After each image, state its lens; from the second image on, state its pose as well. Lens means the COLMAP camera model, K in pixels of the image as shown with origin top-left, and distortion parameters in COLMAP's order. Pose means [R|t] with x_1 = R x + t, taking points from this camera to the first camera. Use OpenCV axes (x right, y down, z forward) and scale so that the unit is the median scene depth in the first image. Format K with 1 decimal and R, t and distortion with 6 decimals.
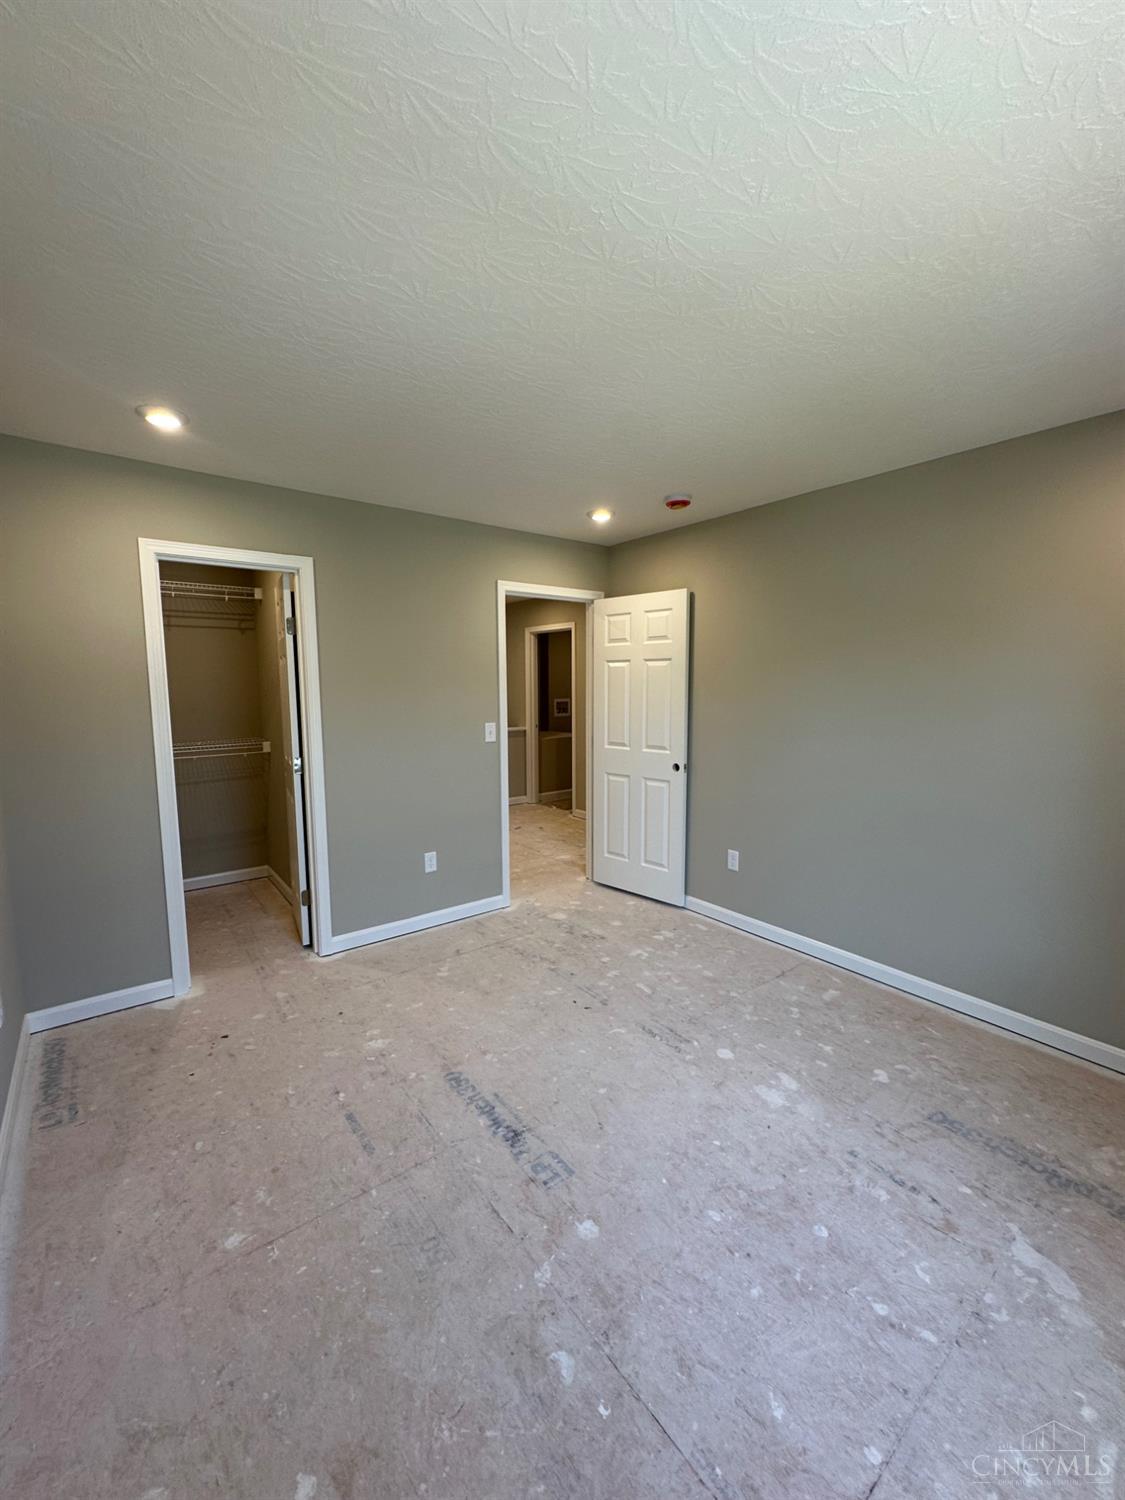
lens RADIAL K [[599.7, 0, 563.2], [0, 599.7, 749.2], [0, 0, 1]] dist [-0.003021, 0.000900]
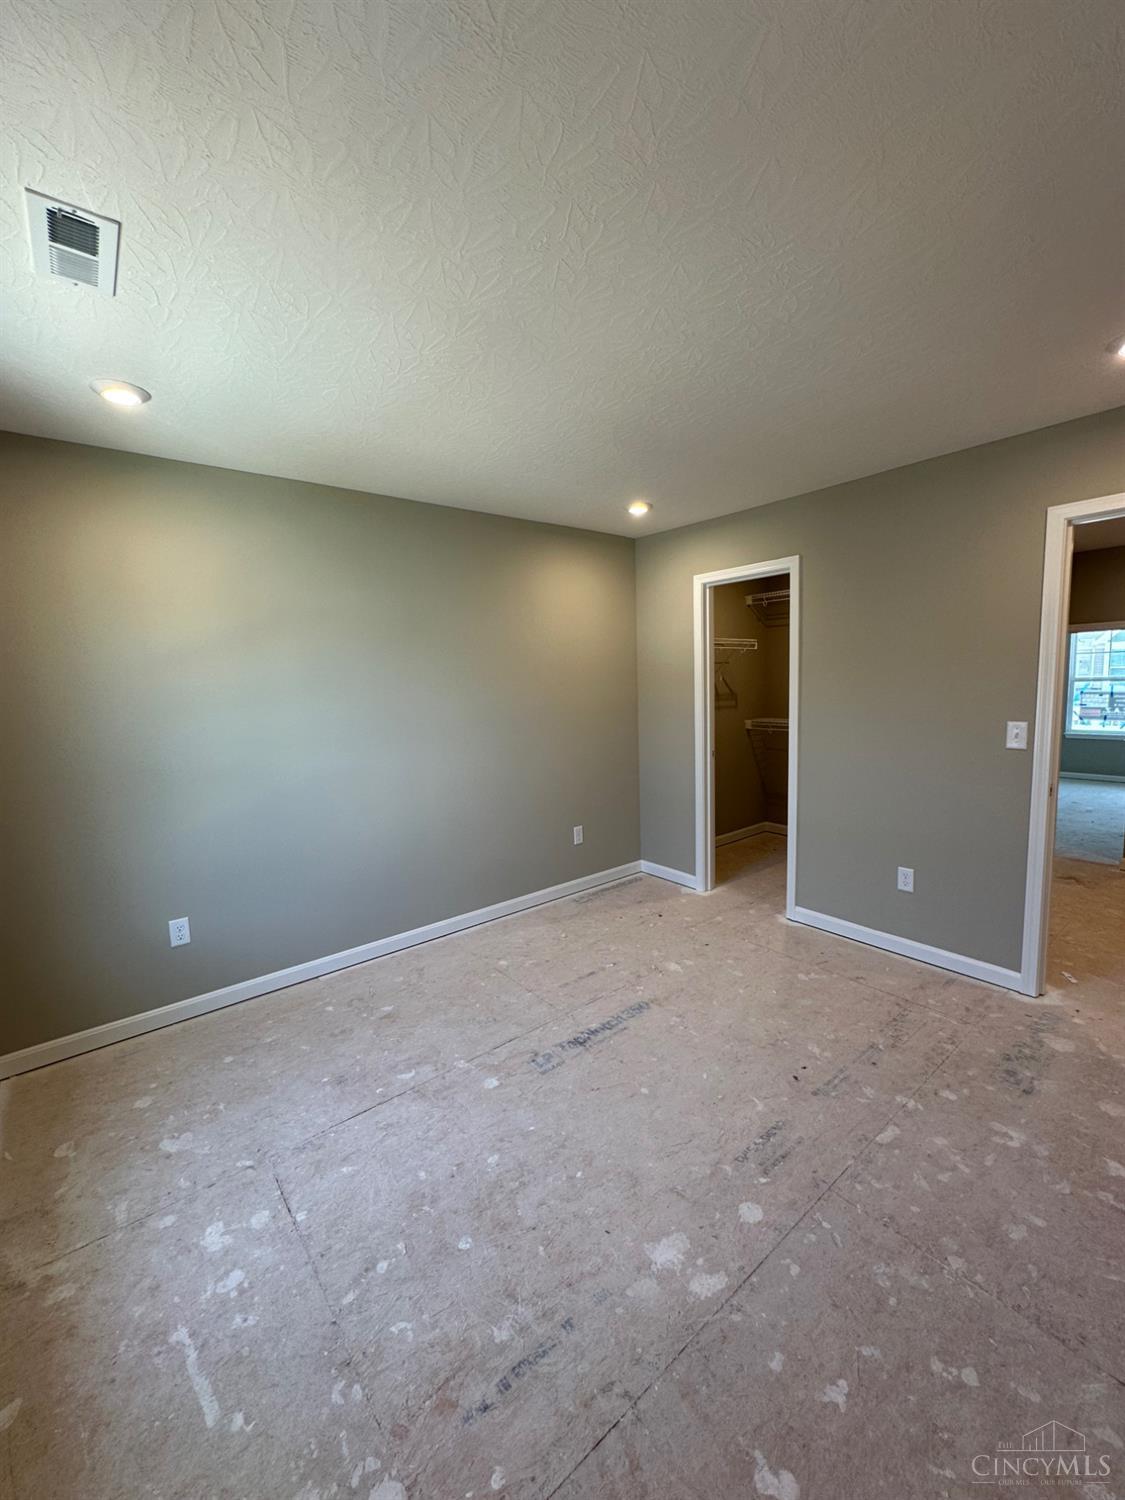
lens RADIAL K [[599.7, 0, 563.2], [0, 599.7, 749.2], [0, 0, 1]] dist [-0.003021, 0.000900]
pose [[0.017565, 0.119691, -0.992656, 1.056920], [-0.078519, 0.989908, 0.117970, -0.099517], [0.996758, 0.075870, 0.026786, 0.865300]]
